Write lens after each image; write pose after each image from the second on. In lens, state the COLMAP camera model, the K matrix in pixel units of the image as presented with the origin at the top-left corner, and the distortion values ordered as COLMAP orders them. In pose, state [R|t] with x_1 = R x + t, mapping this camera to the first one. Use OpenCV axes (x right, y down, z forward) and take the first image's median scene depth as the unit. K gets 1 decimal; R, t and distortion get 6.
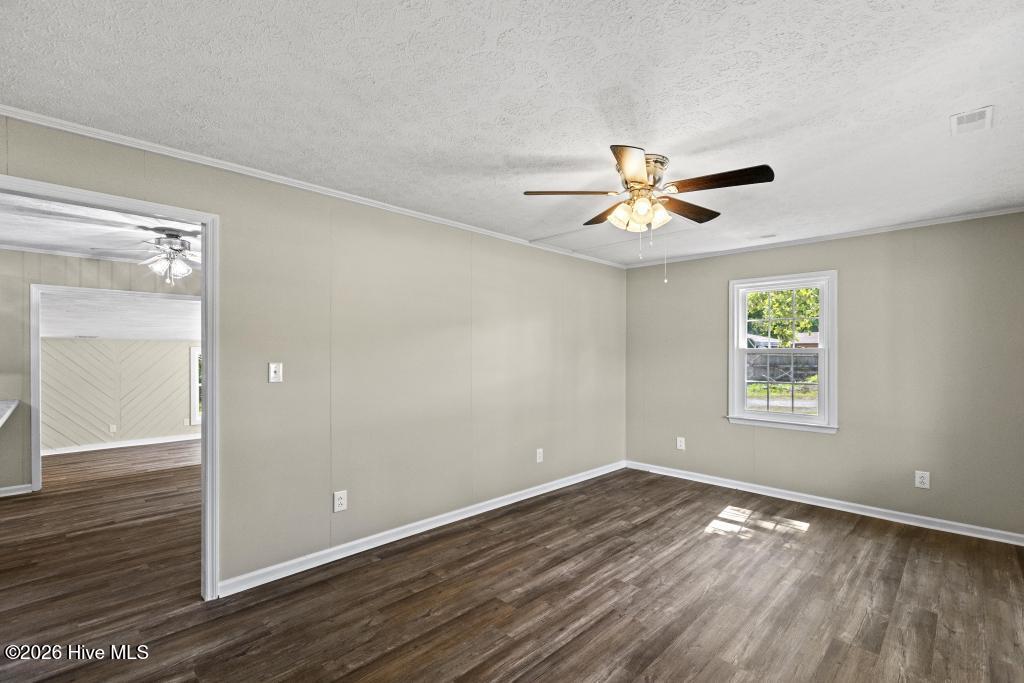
lens RADIAL K [[456.7, 0, 512.2], [0, 456.7, 348.9], [0, 0, 1]] dist [0.001423, -0.003910]
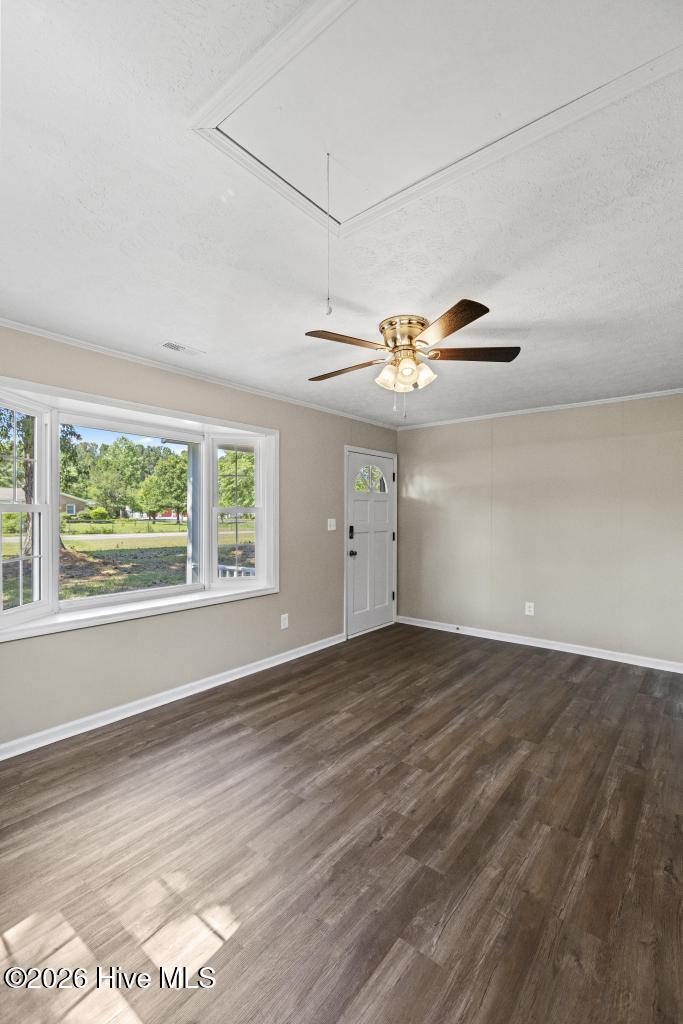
lens RADIAL K [[456.7, 0, 341.5], [0, 456.7, 512.0], [0, 0, 1]] dist [0.001423, -0.003910]
pose [[-0.993829, -0.003575, -0.110867, 0.499976], [-0.001890, 0.999881, -0.015300, 0.027247], [0.110909, -0.014996, -0.993717, 1.886426]]
